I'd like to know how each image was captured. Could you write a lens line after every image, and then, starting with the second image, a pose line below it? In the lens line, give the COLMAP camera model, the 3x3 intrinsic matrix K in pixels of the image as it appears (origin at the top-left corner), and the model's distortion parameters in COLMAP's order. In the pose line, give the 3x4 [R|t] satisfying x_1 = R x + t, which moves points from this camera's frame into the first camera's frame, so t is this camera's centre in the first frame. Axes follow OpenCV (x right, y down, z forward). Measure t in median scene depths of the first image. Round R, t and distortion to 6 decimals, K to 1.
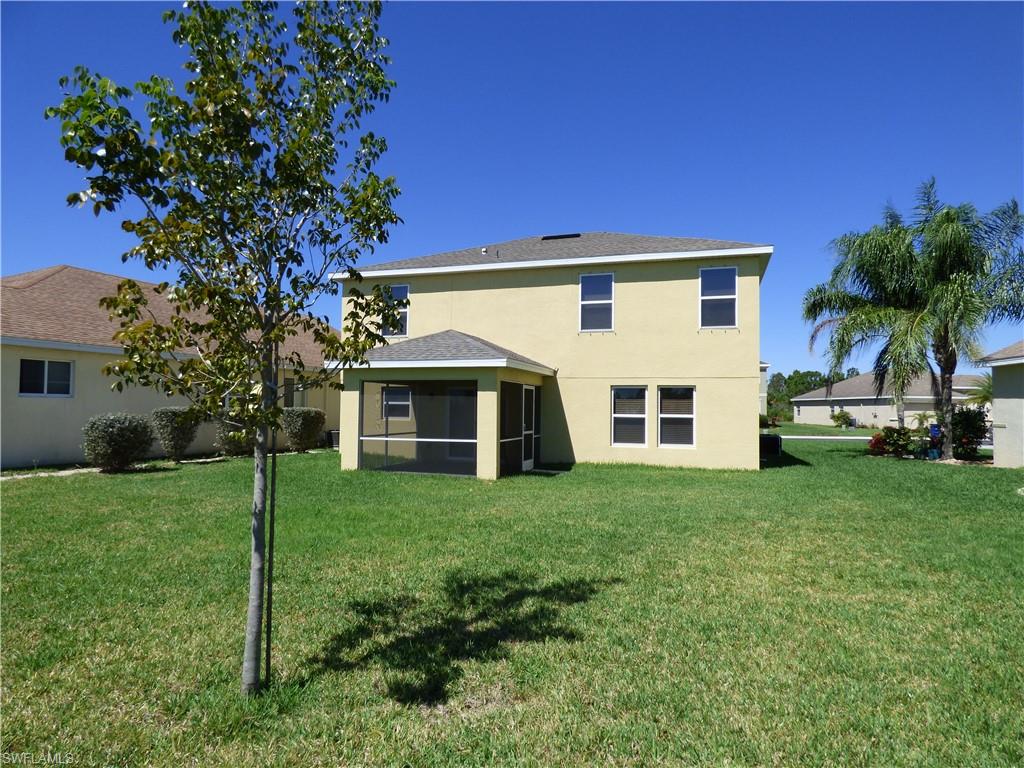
lens RADIAL K [[629.3, 0, 516.5], [0, 629.3, 384.6], [0, 0, 1]] dist [-0.006069, -0.002410]
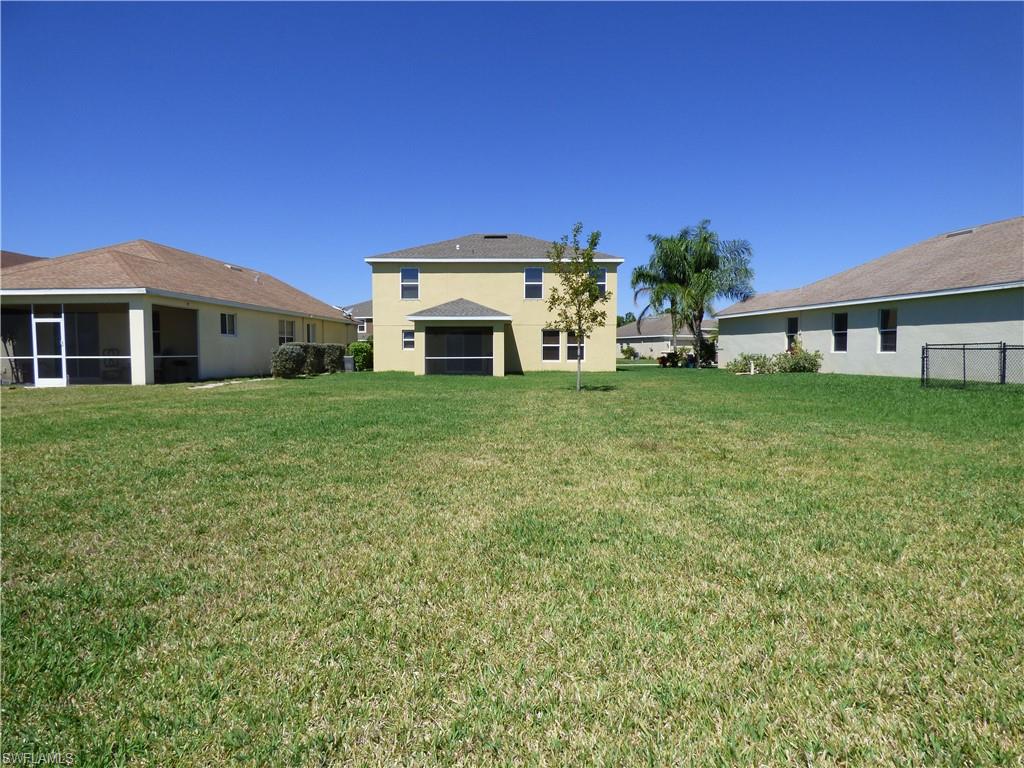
lens RADIAL K [[629.3, 0, 516.5], [0, 629.3, 384.6], [0, 0, 1]] dist [-0.006069, -0.002410]
pose [[0.948481, -0.029373, 0.315469, -0.510297], [-0.000123, 0.995659, 0.093076, -0.008434], [-0.316833, -0.088319, 0.944360, -0.740579]]
